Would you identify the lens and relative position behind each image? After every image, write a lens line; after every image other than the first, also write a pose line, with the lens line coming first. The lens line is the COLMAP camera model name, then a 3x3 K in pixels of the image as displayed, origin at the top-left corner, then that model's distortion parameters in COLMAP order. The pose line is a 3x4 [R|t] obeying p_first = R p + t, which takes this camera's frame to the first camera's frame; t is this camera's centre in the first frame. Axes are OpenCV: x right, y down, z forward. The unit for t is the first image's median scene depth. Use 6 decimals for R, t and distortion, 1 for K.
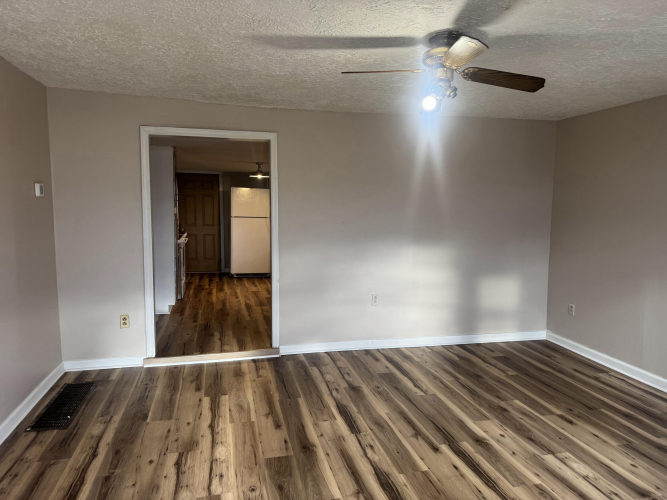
lens RADIAL K [[473.5, 0, 341.6], [0, 473.5, 251.8], [0, 0, 1]] dist [0.072633, -0.063655]
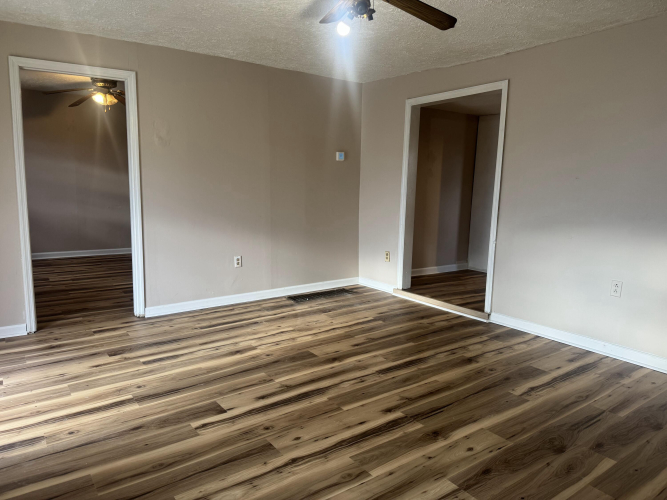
lens RADIAL K [[473.5, 0, 332.6], [0, 473.5, 245.7], [0, 0, 1]] dist [0.072633, -0.063655]
pose [[0.362579, 0.113012, -0.925076, 0.712591], [-0.113811, 0.990560, 0.076404, 0.038087], [0.924978, 0.077581, 0.372018, 0.410686]]
